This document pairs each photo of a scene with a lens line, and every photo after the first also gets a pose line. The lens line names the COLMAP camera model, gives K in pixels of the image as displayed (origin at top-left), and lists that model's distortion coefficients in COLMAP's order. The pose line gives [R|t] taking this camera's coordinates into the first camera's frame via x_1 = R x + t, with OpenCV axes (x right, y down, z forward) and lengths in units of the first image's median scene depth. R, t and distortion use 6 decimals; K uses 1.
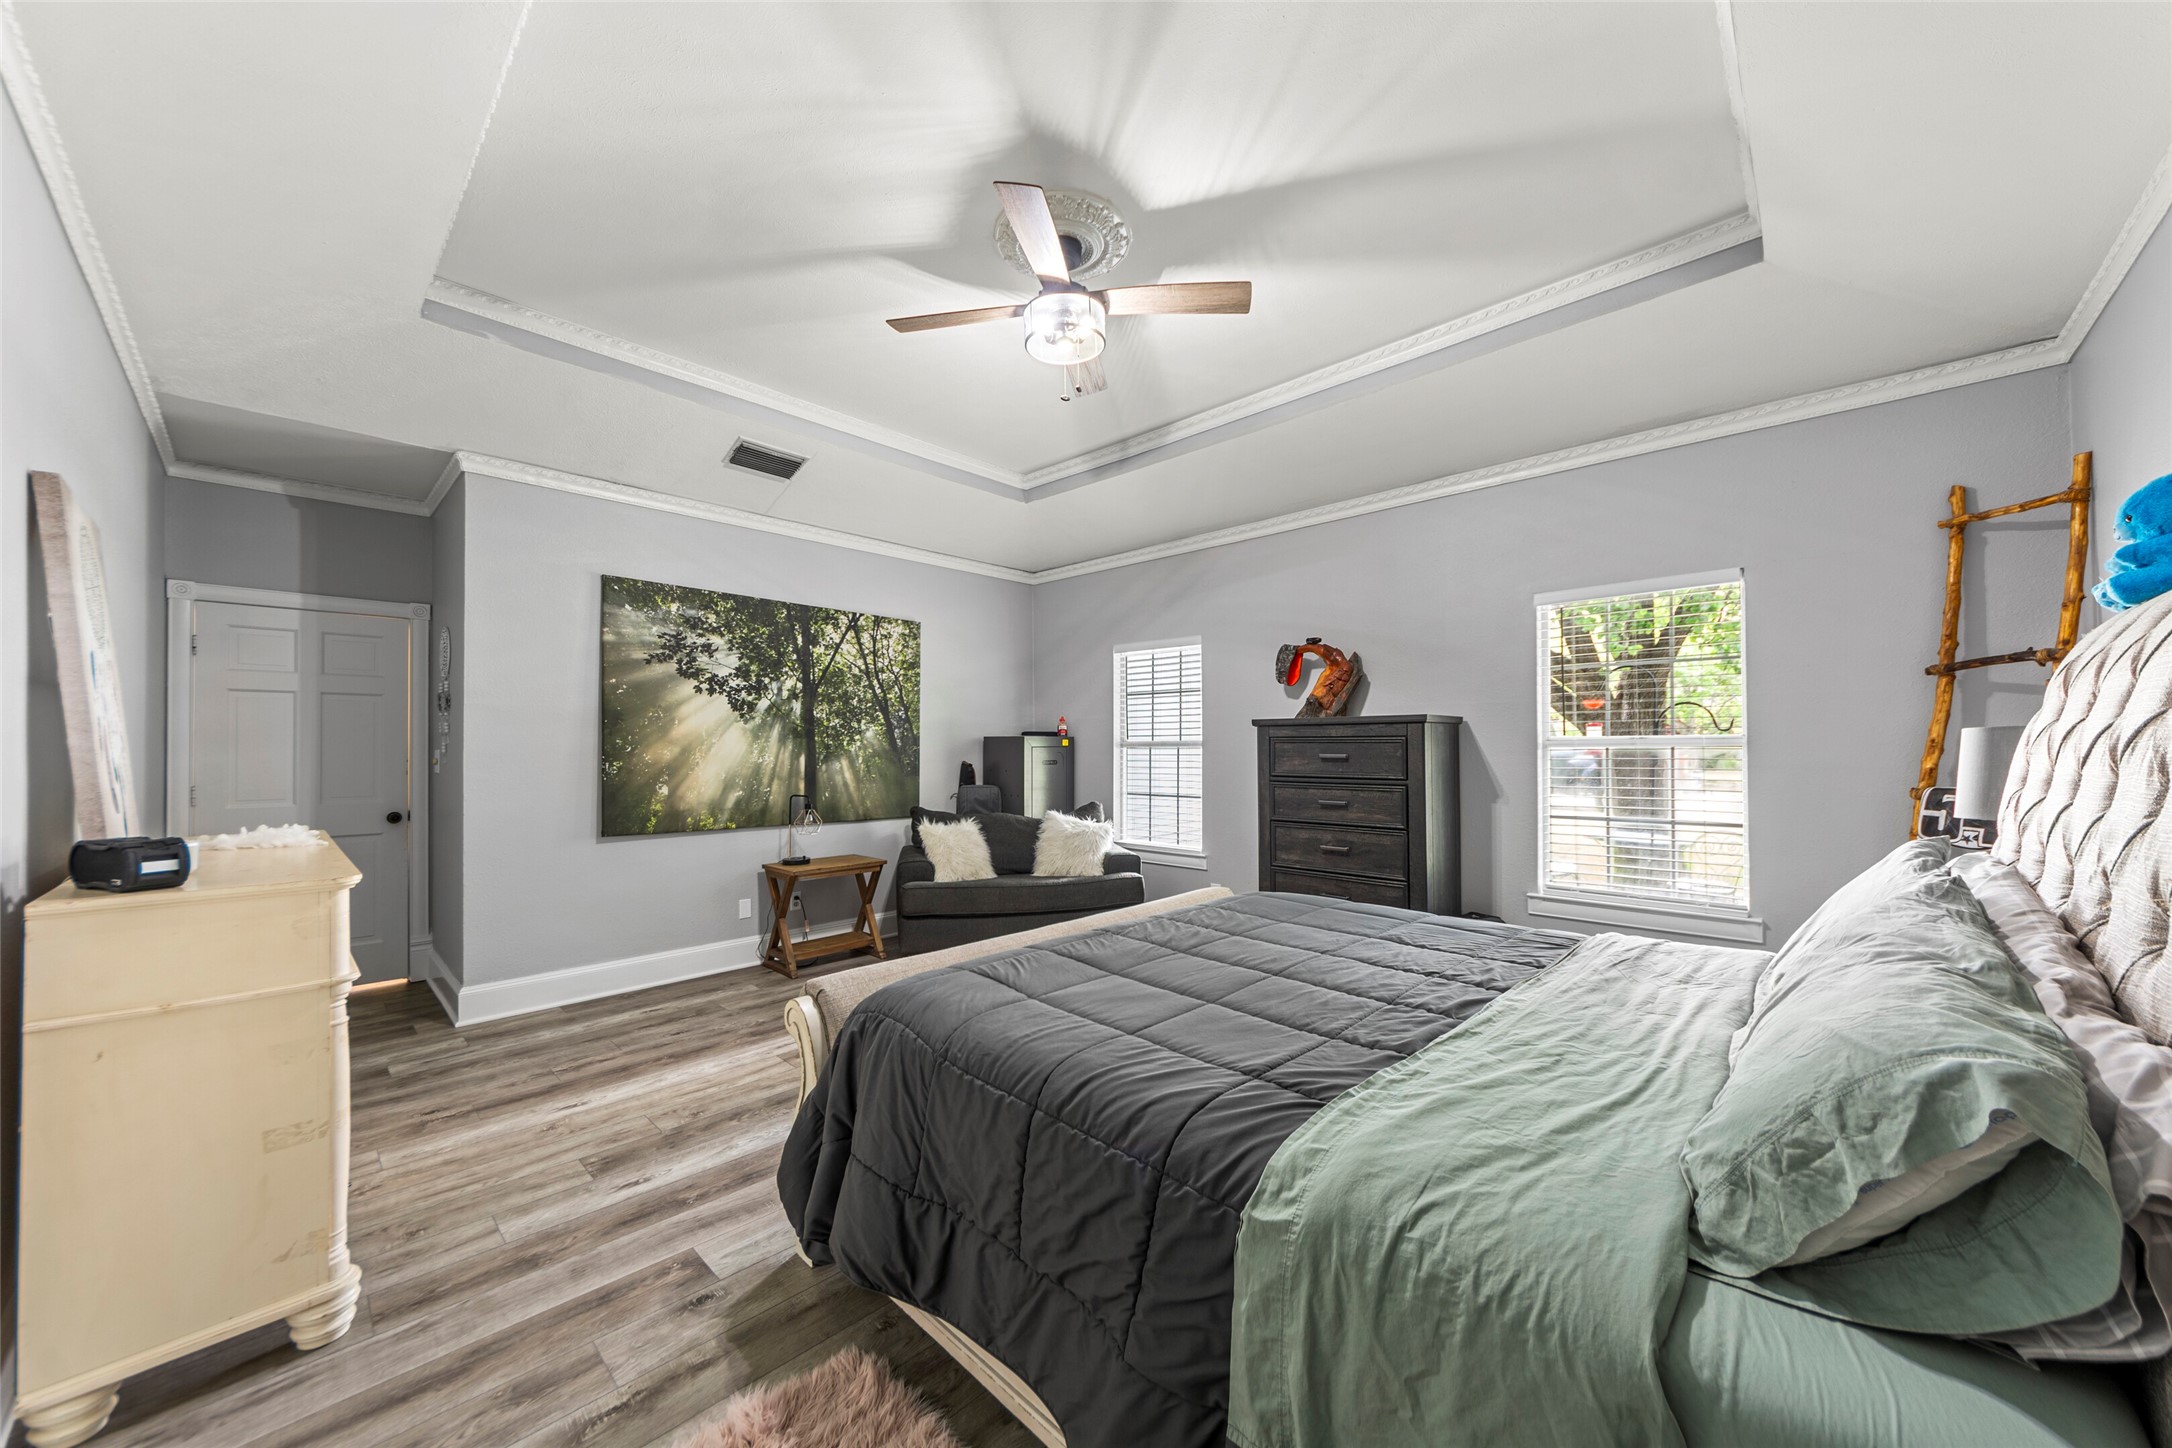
lens RADIAL K [[766.0, 0, 1087.9], [0, 766.0, 744.2], [0, 0, 1]] dist [-0.001266, -0.000080]
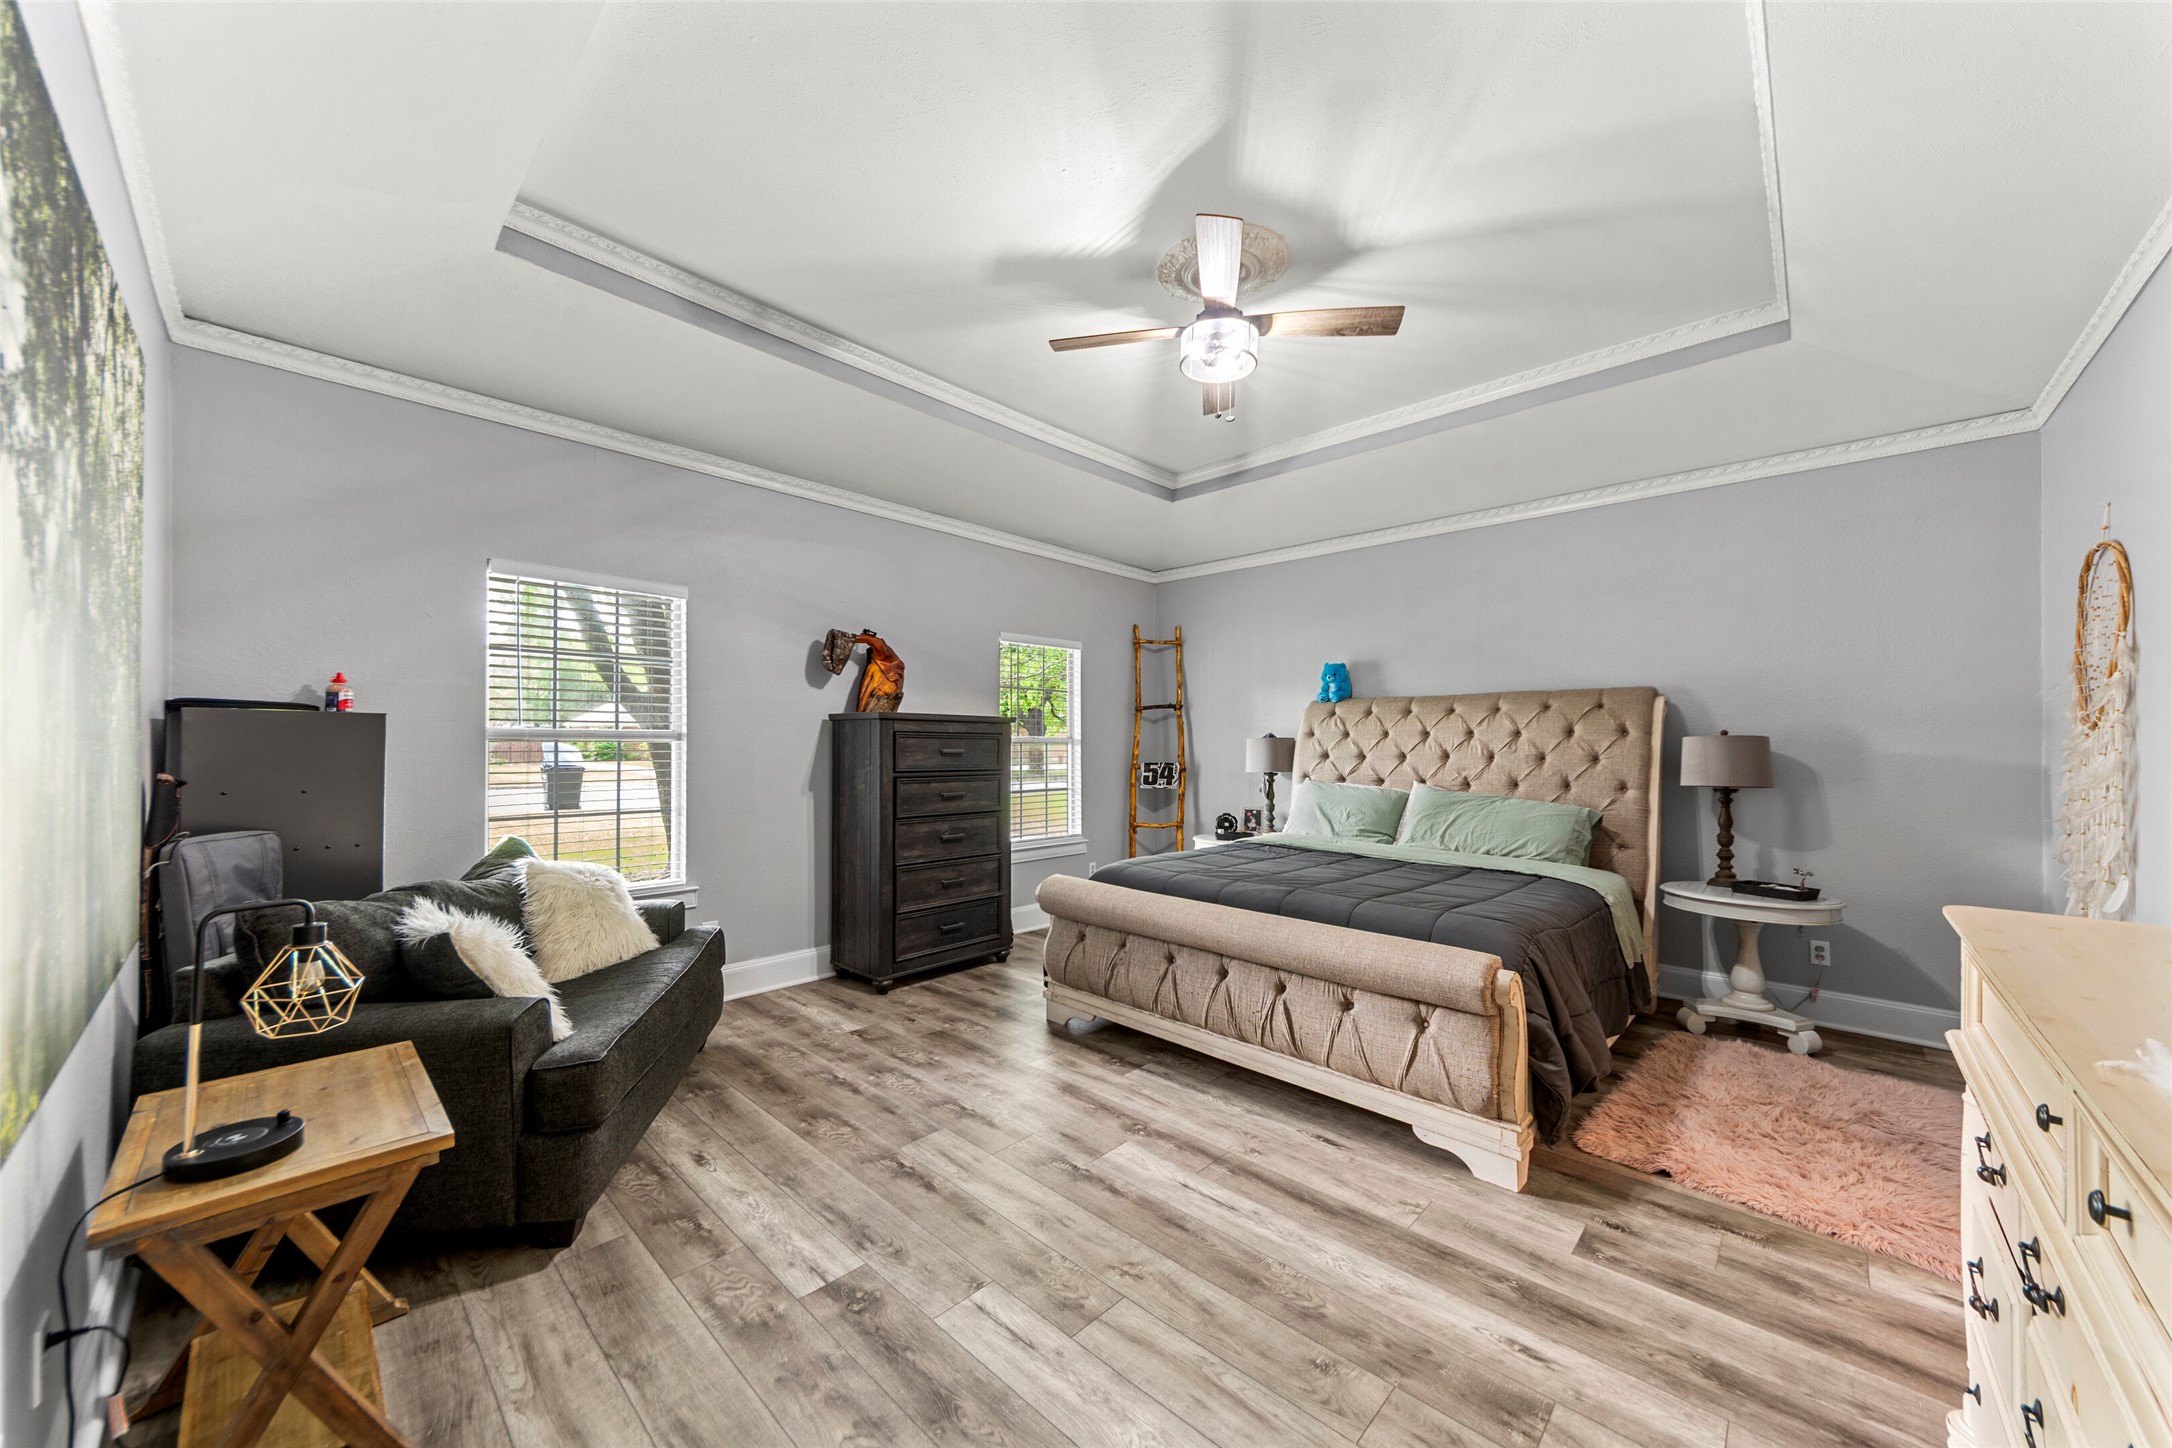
lens RADIAL K [[787.8, 0, 1060.2], [0, 787.8, 736.1], [0, 0, 1]] dist [0.000292, 0.000171]
pose [[0.016241, 0.013814, 0.999773, -0.660978], [-0.010311, 0.999854, -0.013647, 0.007118], [-0.999815, -0.010087, 0.016381, 0.703724]]
